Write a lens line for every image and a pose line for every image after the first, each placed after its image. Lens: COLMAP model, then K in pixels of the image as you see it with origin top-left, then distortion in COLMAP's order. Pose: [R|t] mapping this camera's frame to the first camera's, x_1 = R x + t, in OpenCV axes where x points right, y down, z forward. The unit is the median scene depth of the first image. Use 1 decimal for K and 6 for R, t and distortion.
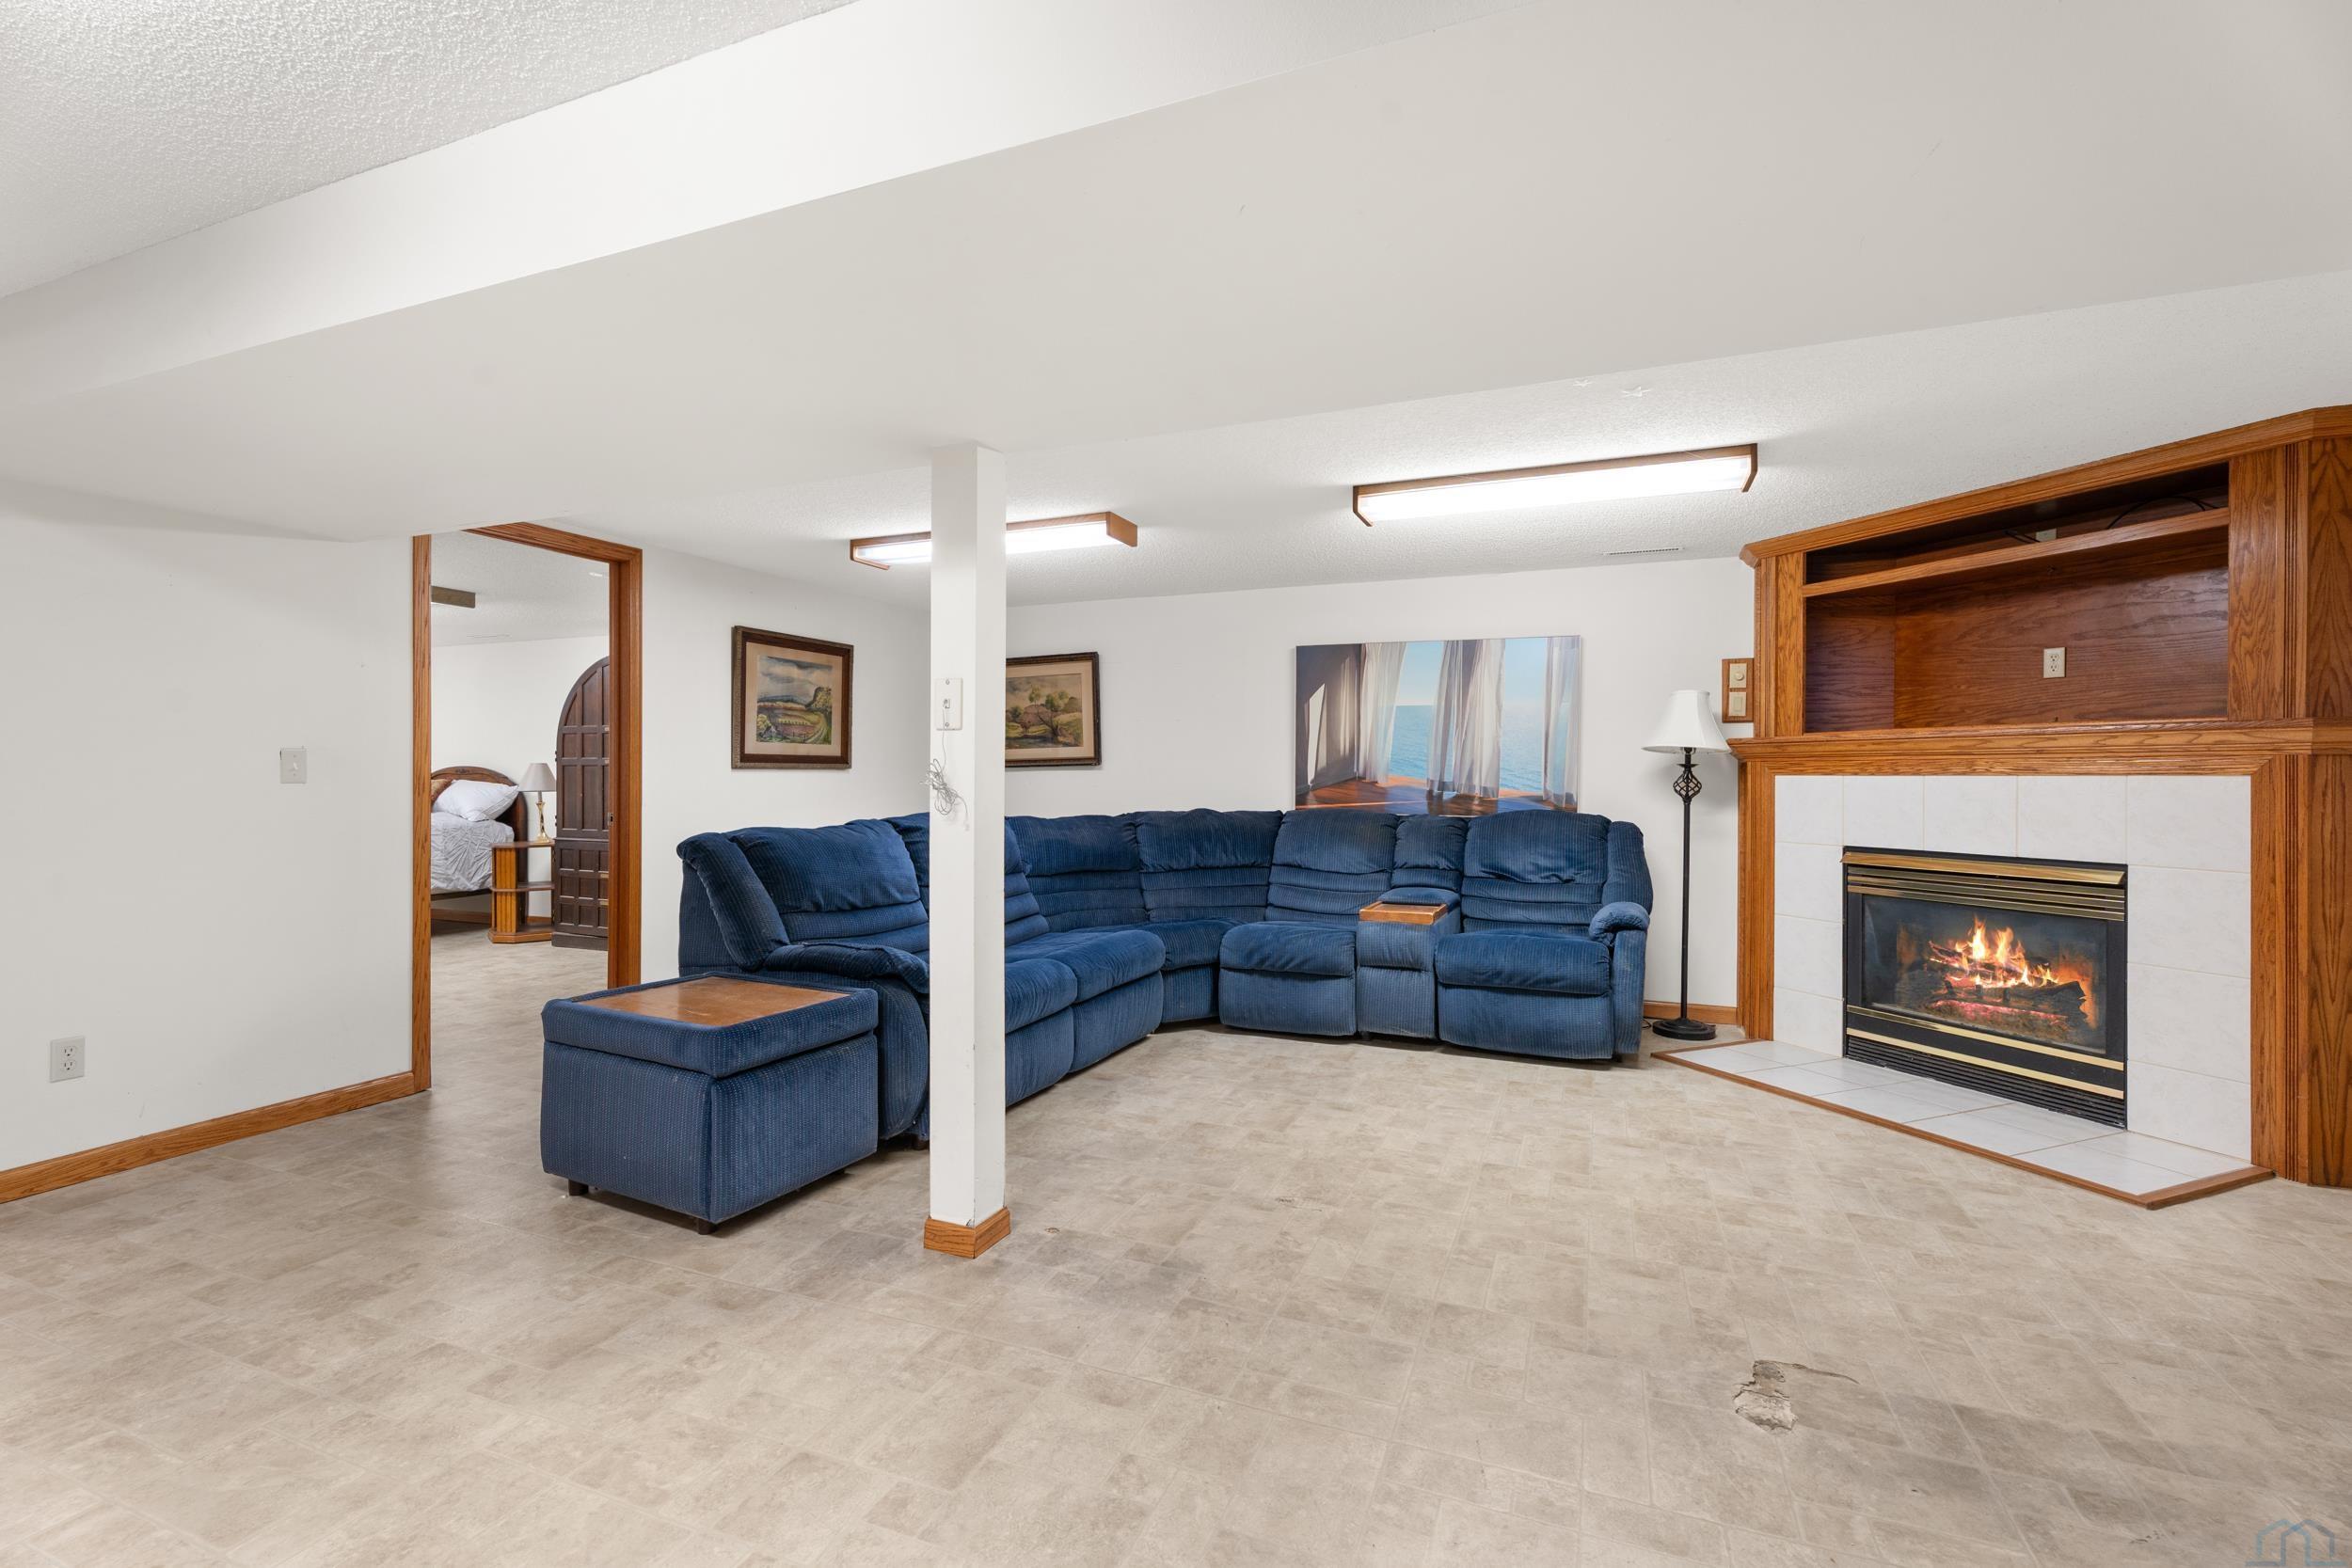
lens RADIAL K [[1045.8, 0, 1197.5], [0, 1045.8, 782.6], [0, 0, 1]] dist [0.002348, -0.001920]
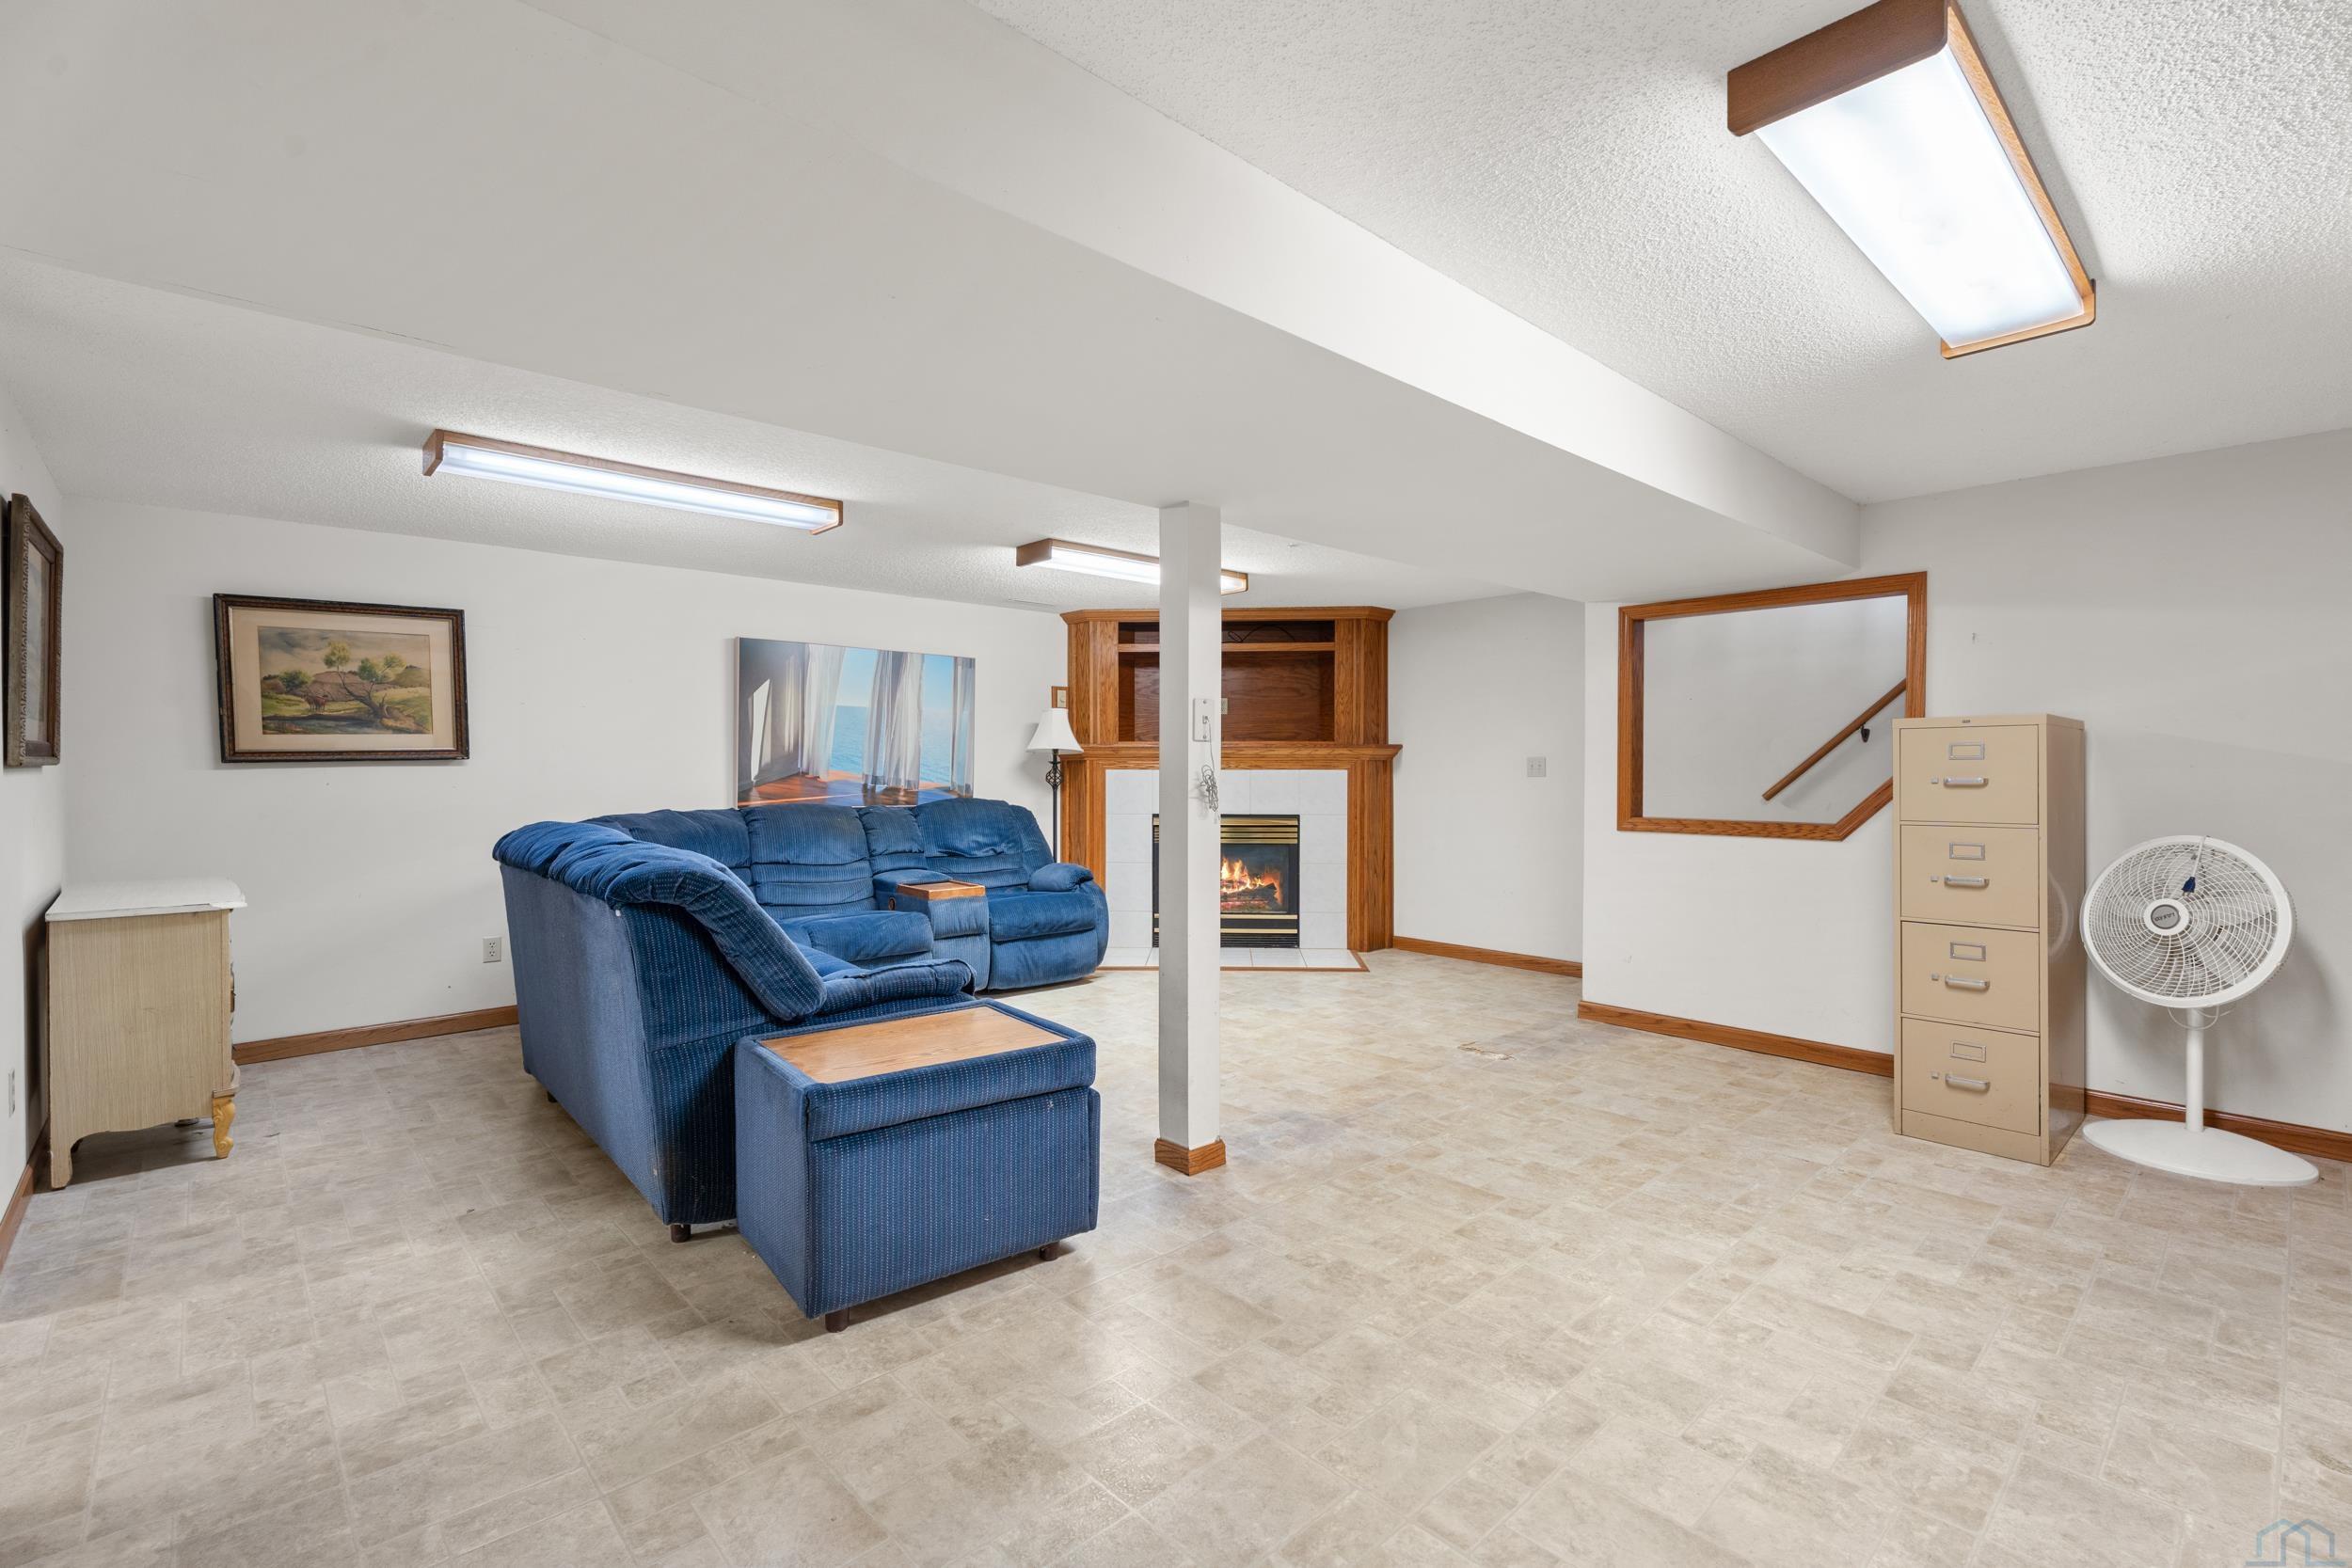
lens RADIAL K [[1045.8, 0, 1172.0], [0, 1045.8, 746.3], [0, 0, 1]] dist [0.002348, -0.001920]
pose [[0.425215, 0.014422, 0.904977, -0.710952], [0.007265, 0.999786, -0.019346, -0.009740], [-0.905063, 0.014801, 0.425020, 0.268279]]
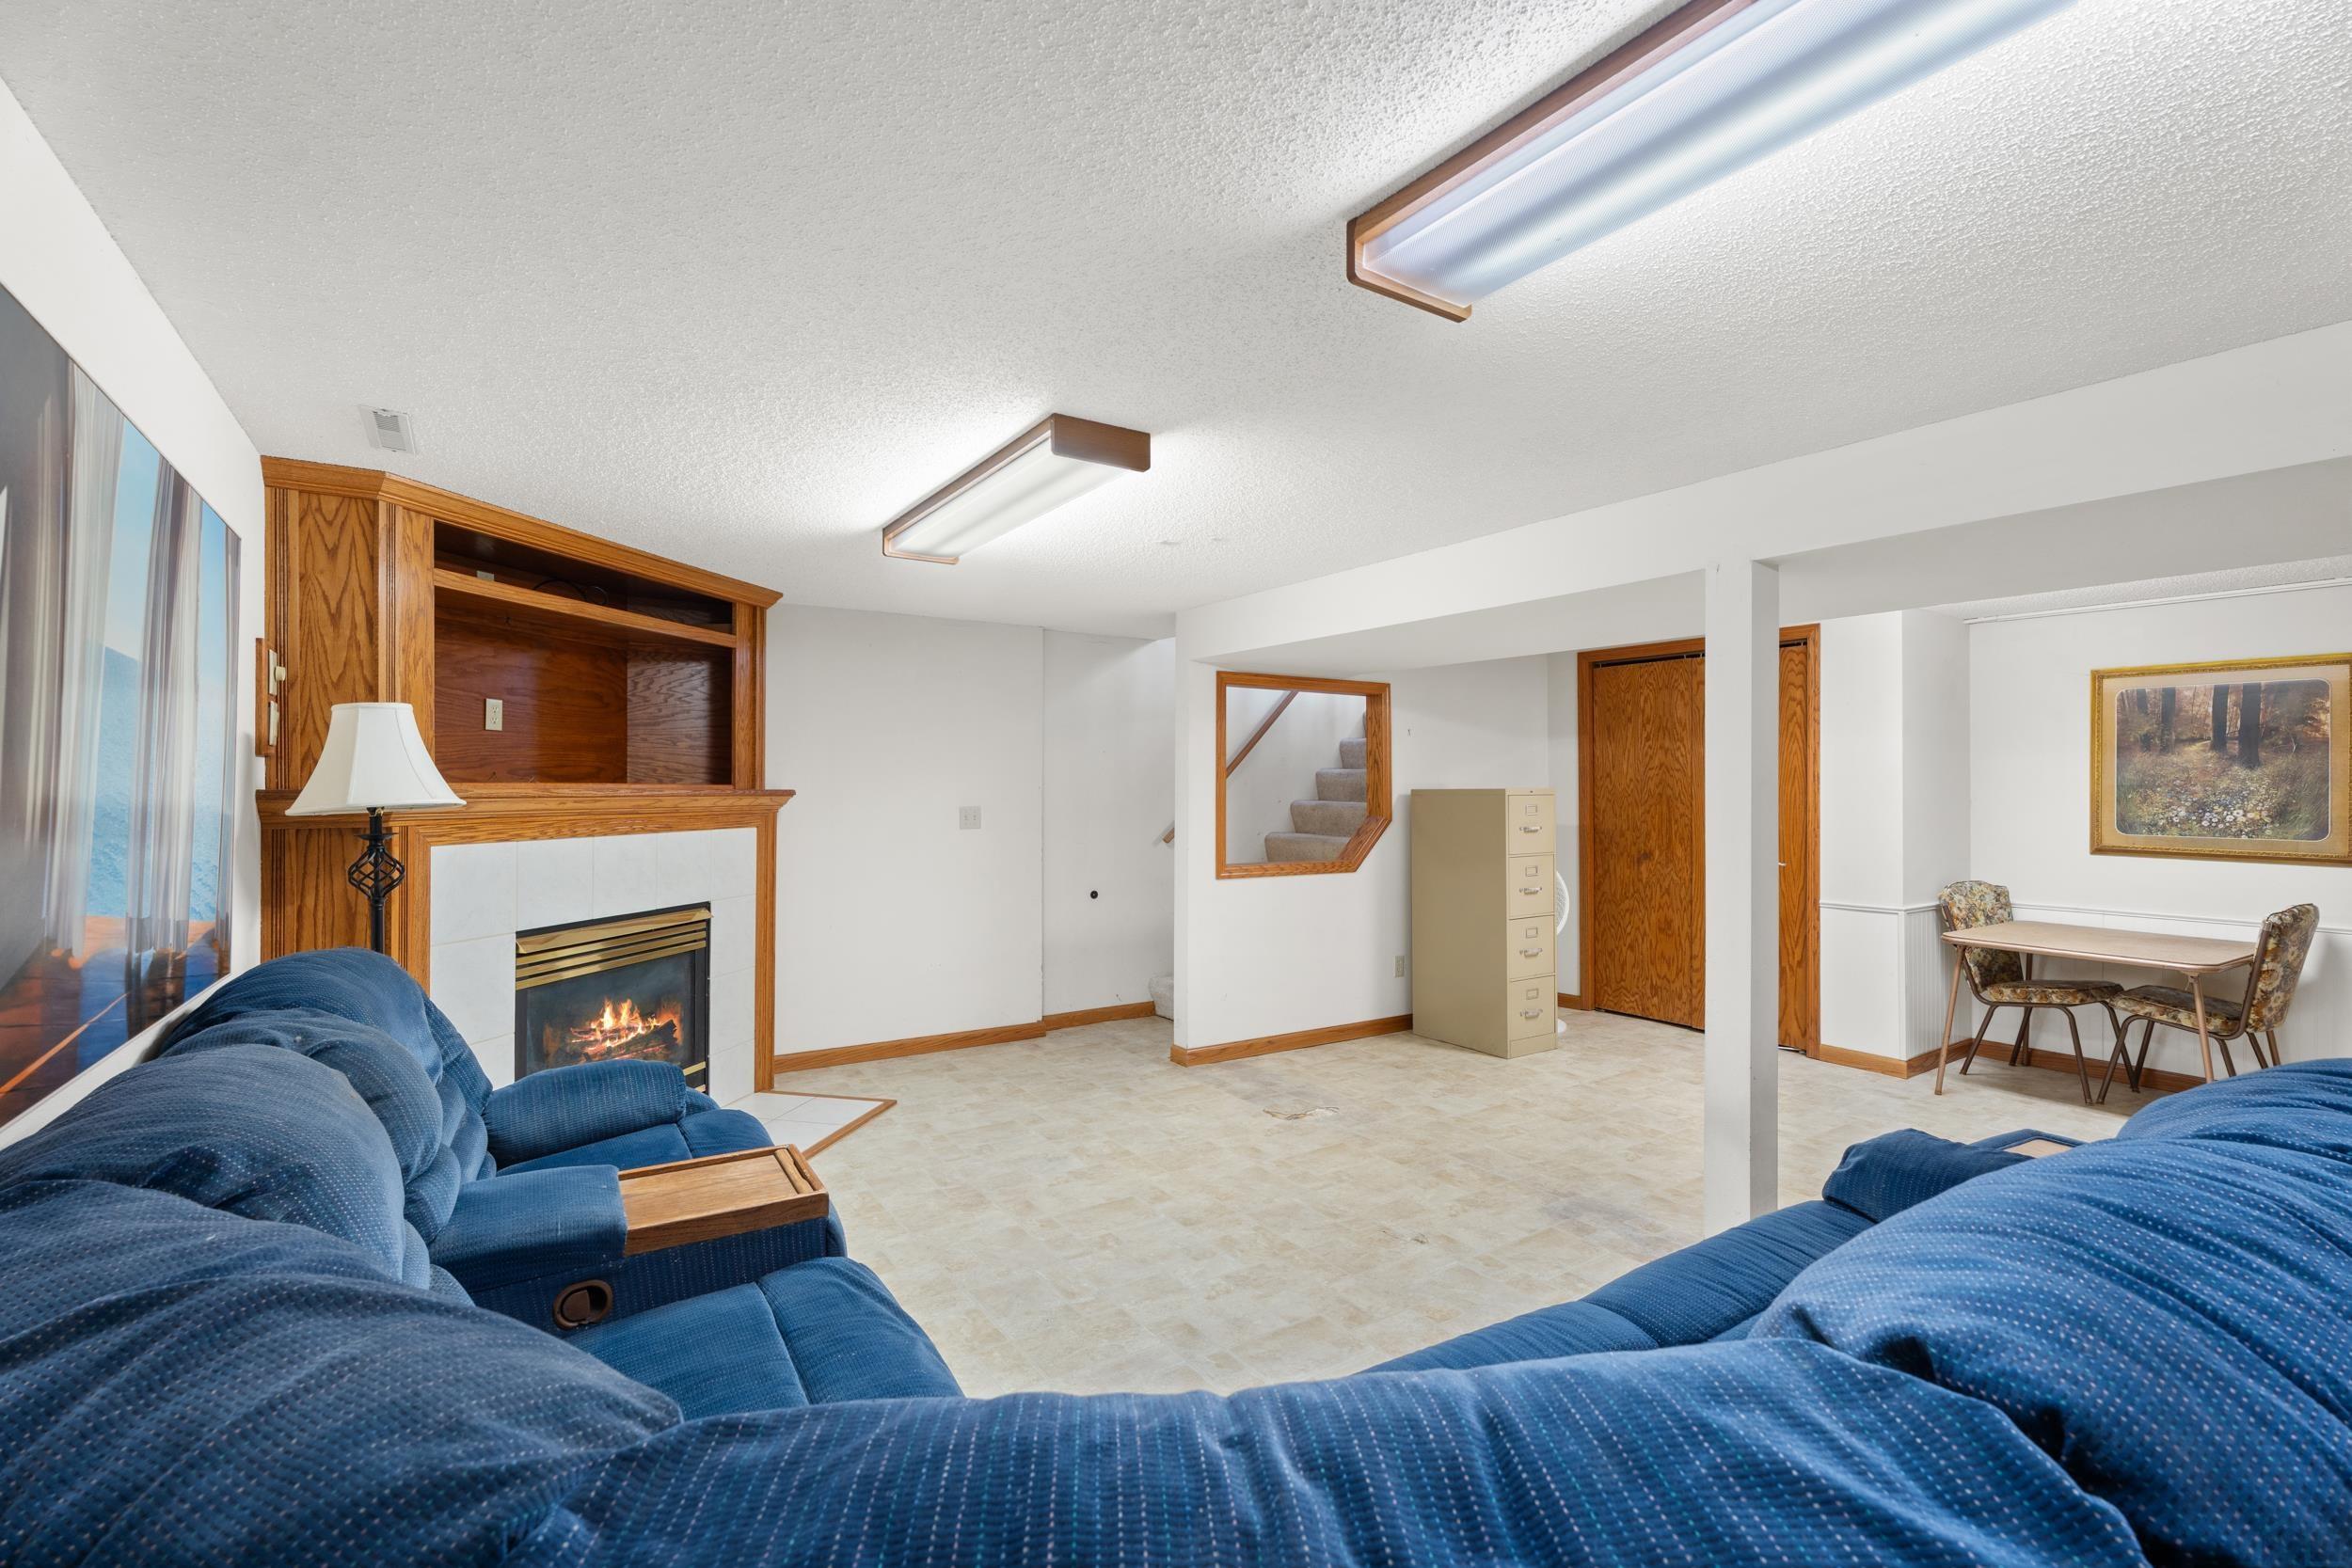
lens RADIAL K [[1045.8, 0, 1175.2], [0, 1045.8, 783.3], [0, 0, 1]] dist [0.002348, -0.001920]
pose [[-0.812415, 0.000319, 0.583080, -0.201598], [0.004304, 0.999976, 0.005450, -0.046489], [-0.583064, 0.006937, -0.812397, 1.197875]]
